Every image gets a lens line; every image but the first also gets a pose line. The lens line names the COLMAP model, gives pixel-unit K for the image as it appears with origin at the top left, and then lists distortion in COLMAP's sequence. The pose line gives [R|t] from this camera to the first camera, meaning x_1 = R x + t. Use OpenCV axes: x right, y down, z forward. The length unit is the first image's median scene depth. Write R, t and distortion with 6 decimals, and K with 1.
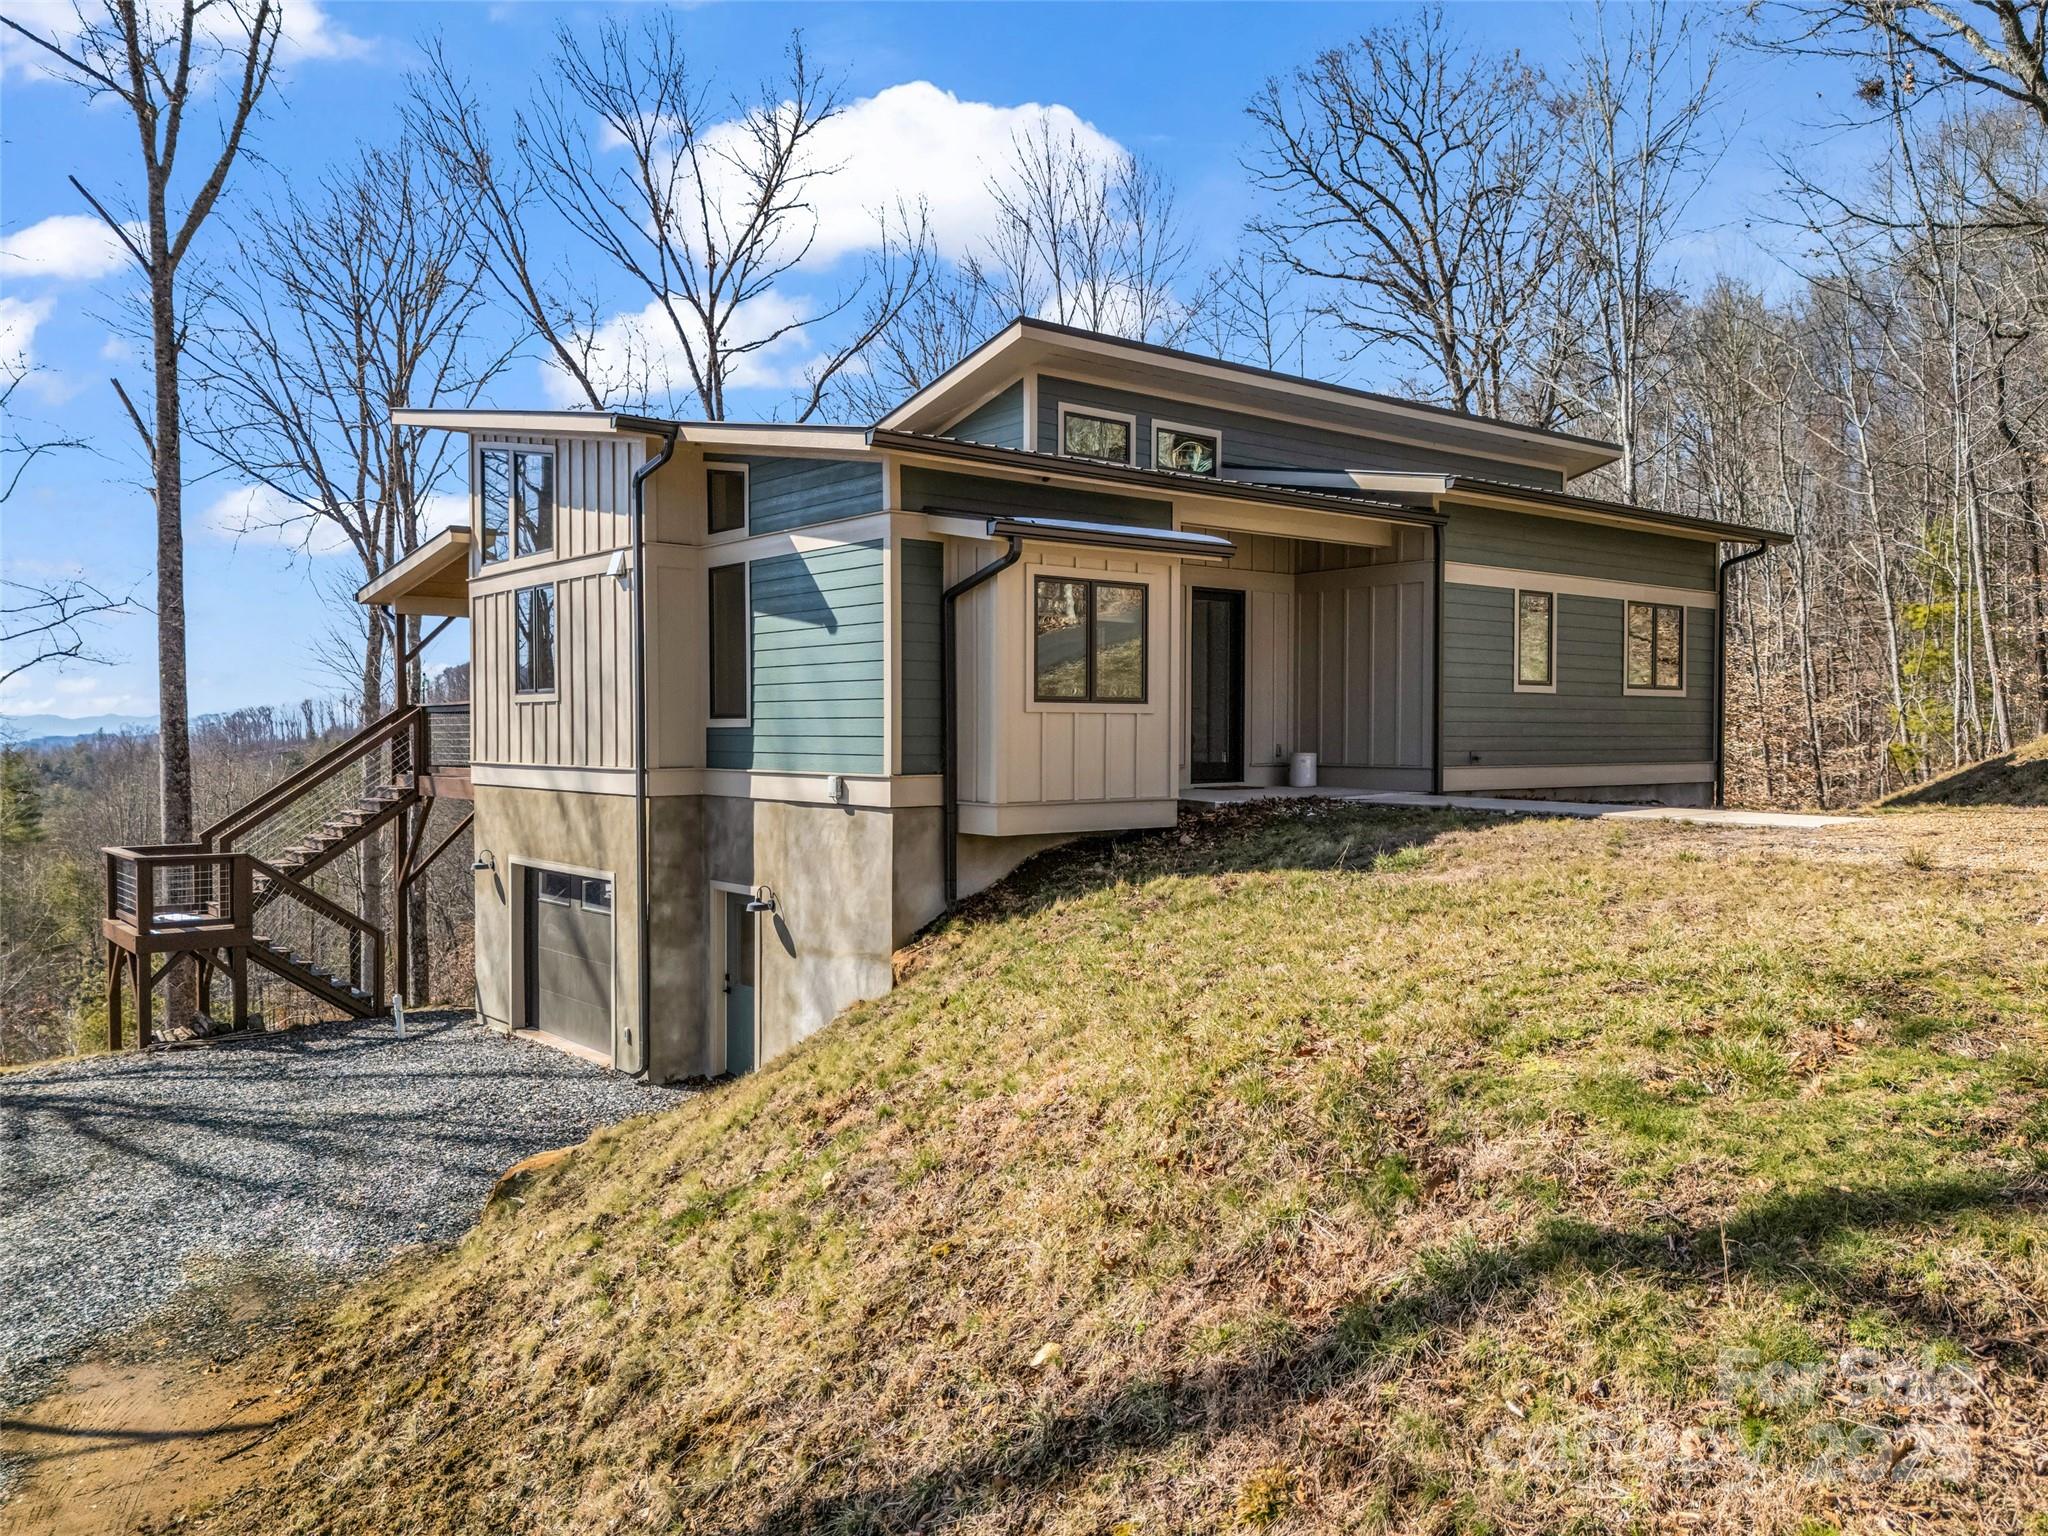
lens RADIAL K [[1526.3, 0, 1024.0], [0, 1526.3, 768.0], [0, 0, 1]] dist [0.089831, -0.096276]
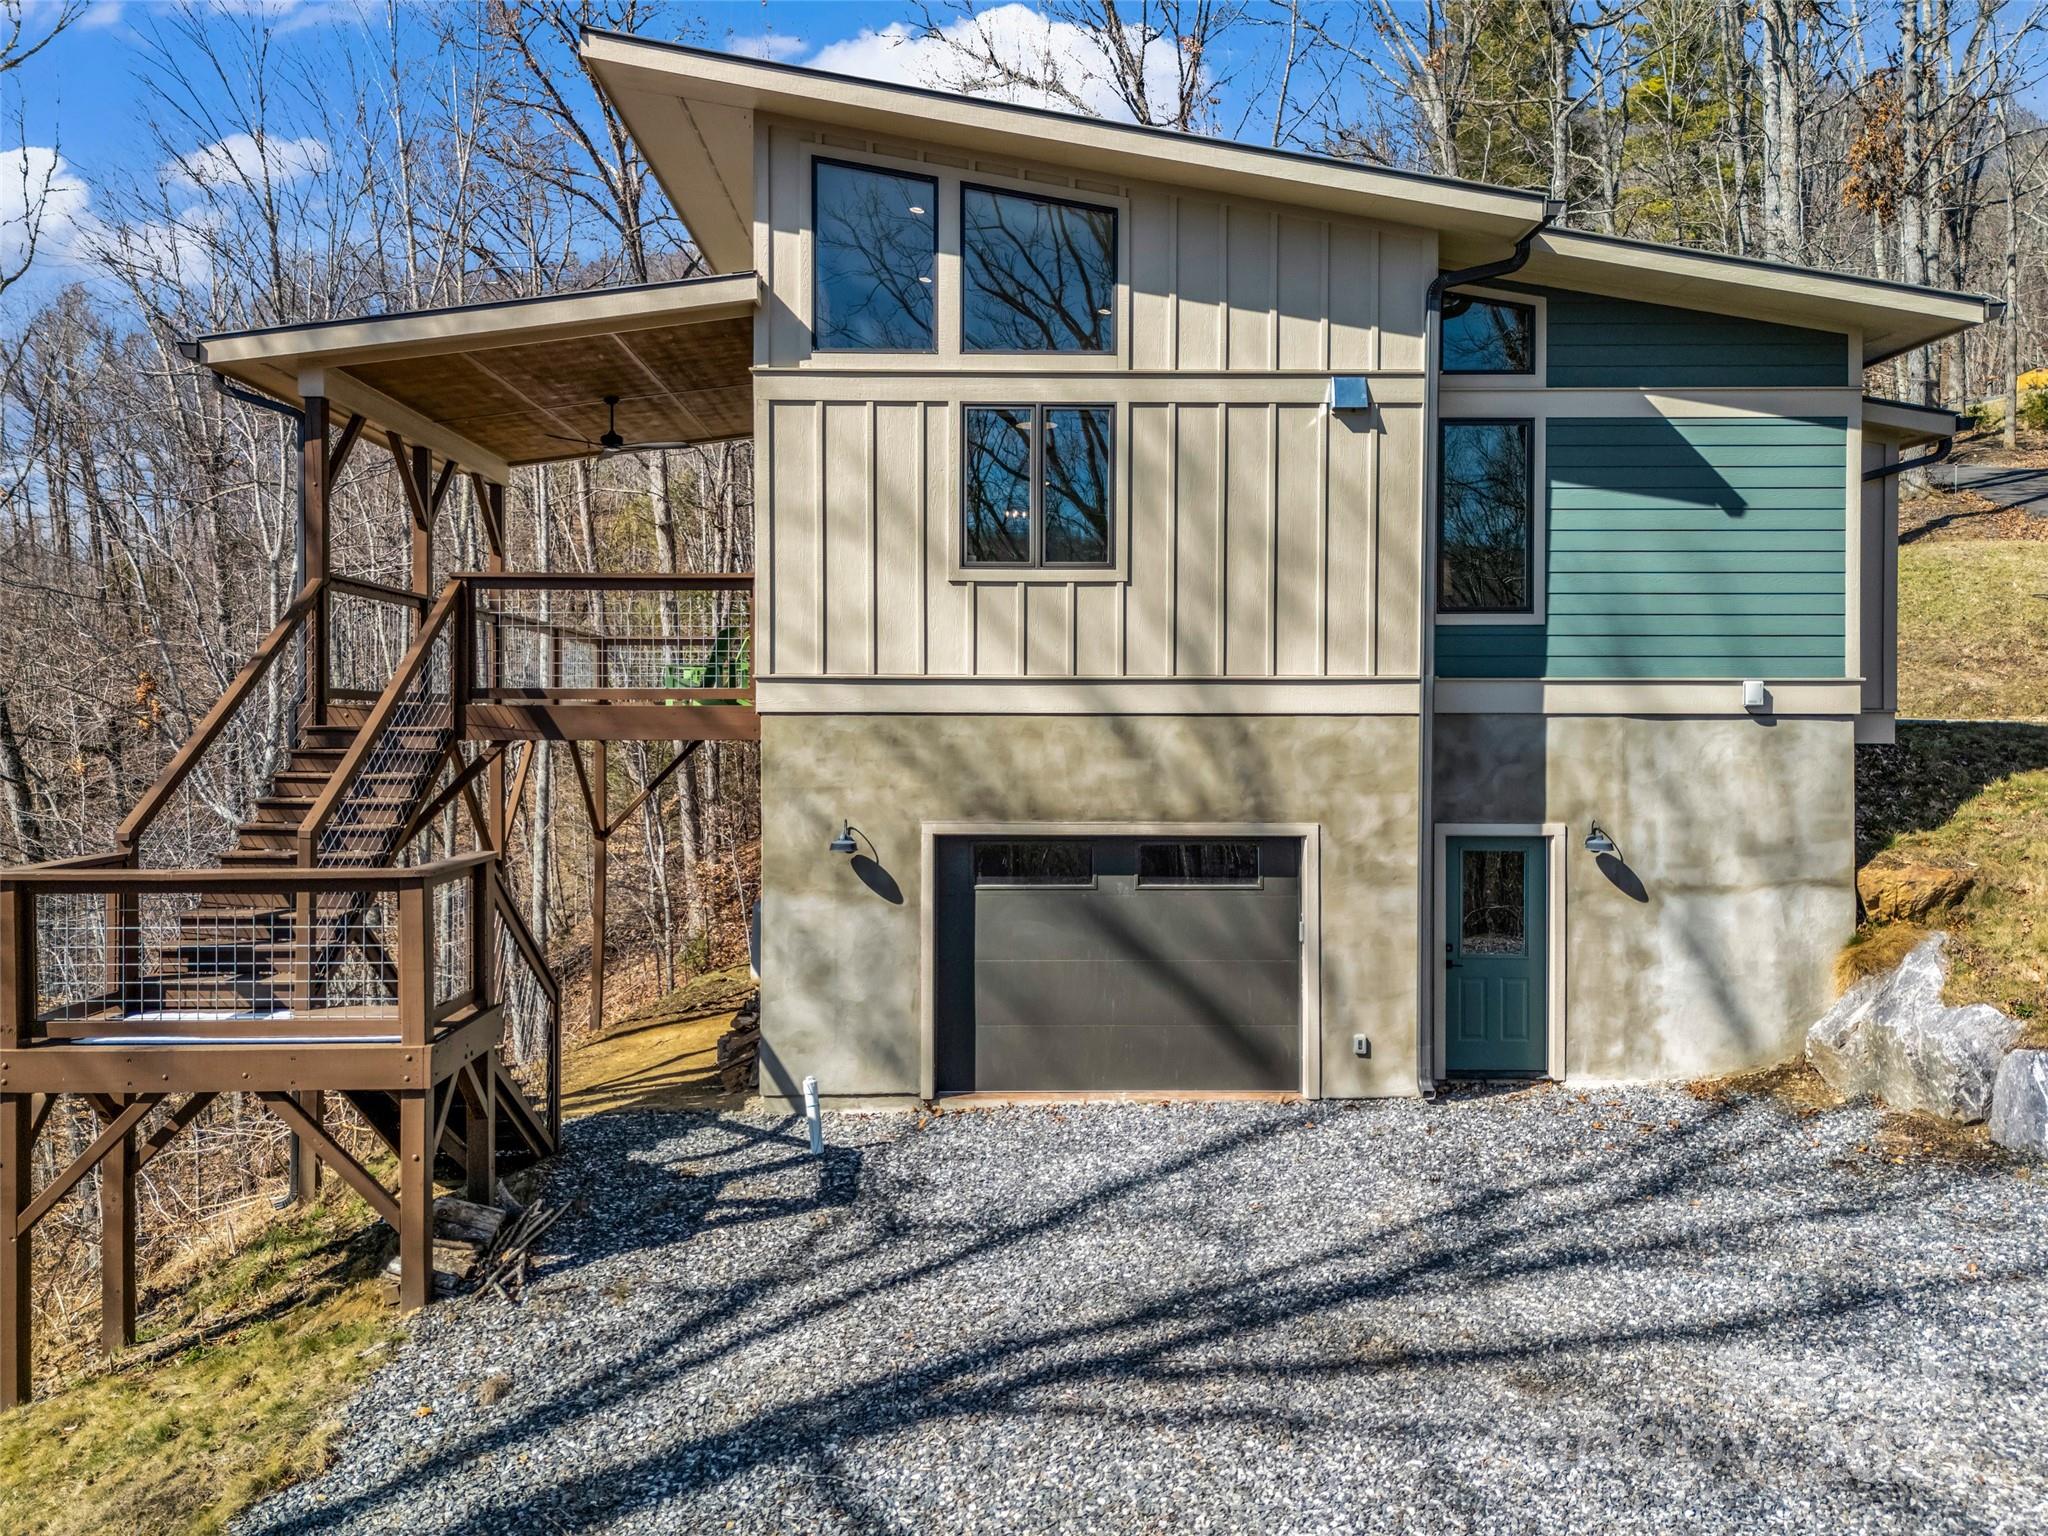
lens RADIAL K [[1591.9, 0, 1017.5], [0, 1591.9, 716.9], [0, 0, 1]] dist [0.043005, 0.000245]
pose [[0.615293, -0.008564, 0.788252, -1.010242], [0.017401, 0.999845, -0.002719, 0.019167], [-0.788106, 0.015389, 0.615347, 0.704435]]
